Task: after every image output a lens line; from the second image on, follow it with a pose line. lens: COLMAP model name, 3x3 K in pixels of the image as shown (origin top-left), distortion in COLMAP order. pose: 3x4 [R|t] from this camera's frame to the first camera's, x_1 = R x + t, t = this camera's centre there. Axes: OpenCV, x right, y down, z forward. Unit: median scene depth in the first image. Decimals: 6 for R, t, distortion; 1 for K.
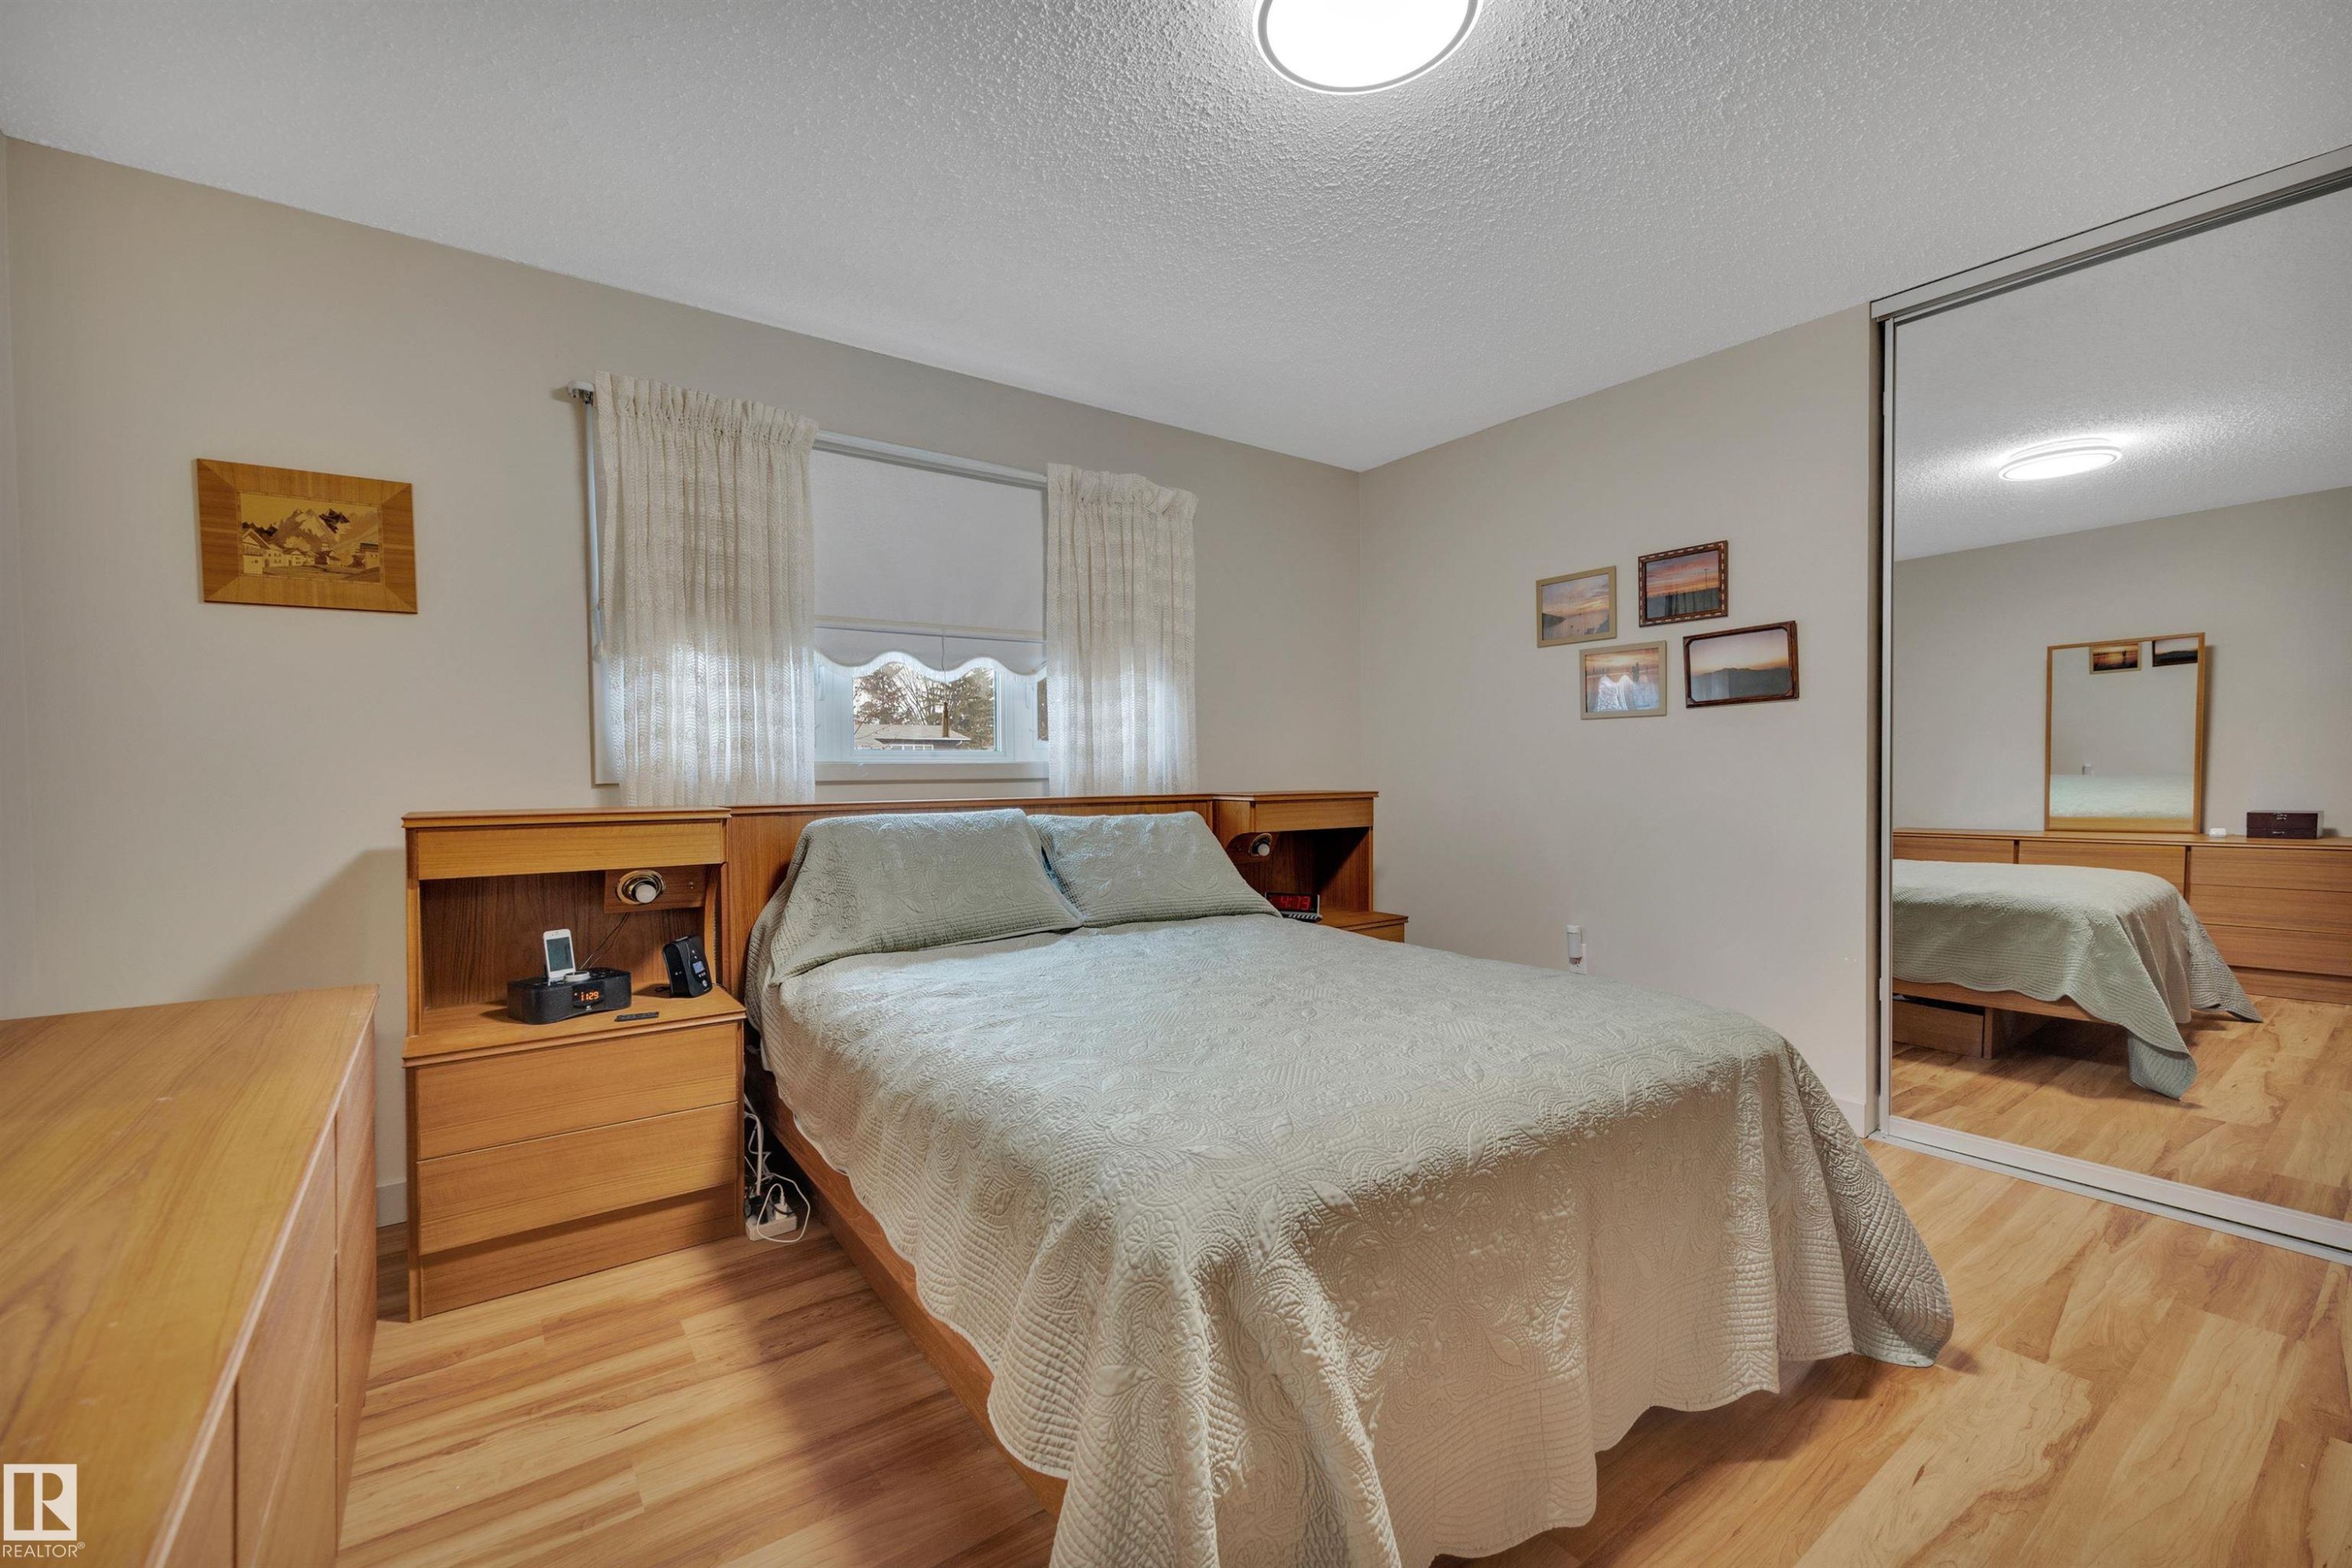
lens RADIAL K [[980.9, 0, 1177.1], [0, 980.9, 802.6], [0, 0, 1]] dist [0.001847, 0.000033]
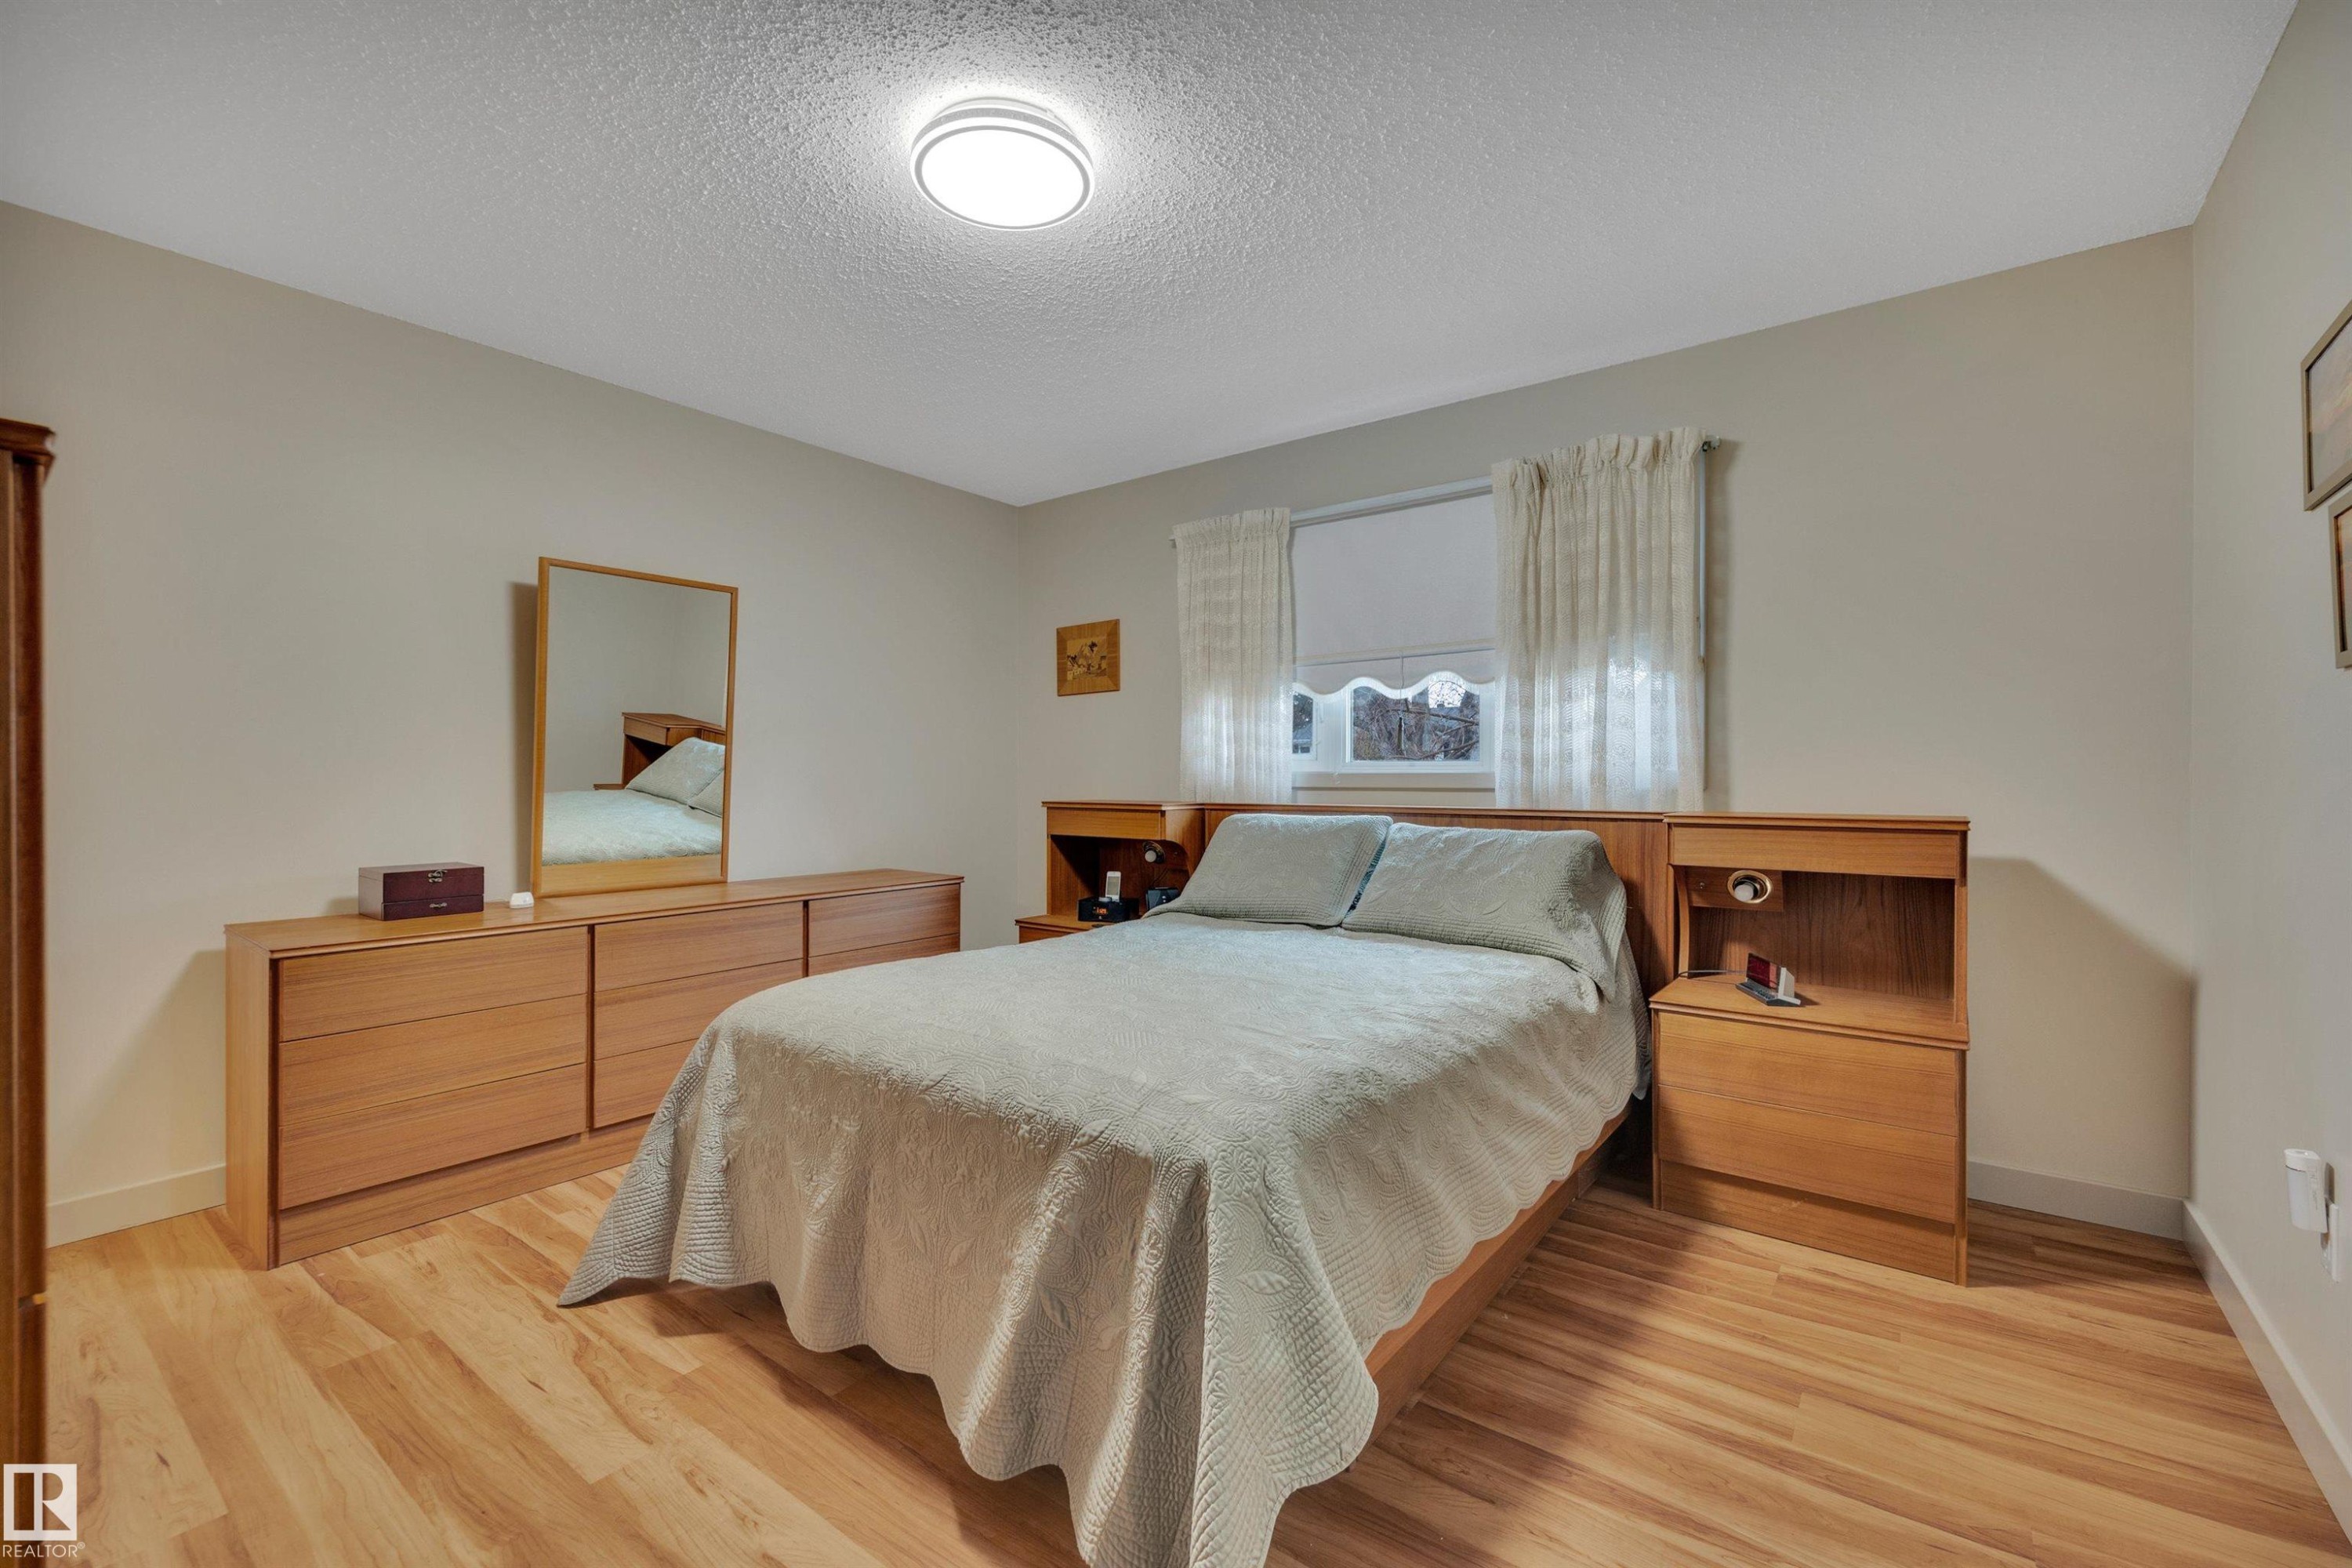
lens RADIAL K [[980.9, 0, 1177.1], [0, 980.9, 802.6], [0, 0, 1]] dist [0.001847, 0.000033]
pose [[0.292873, 0.033458, -0.955566, 0.887733], [-0.030171, 0.999213, 0.025739, -0.032809], [0.955675, 0.021292, 0.293652, 0.521326]]
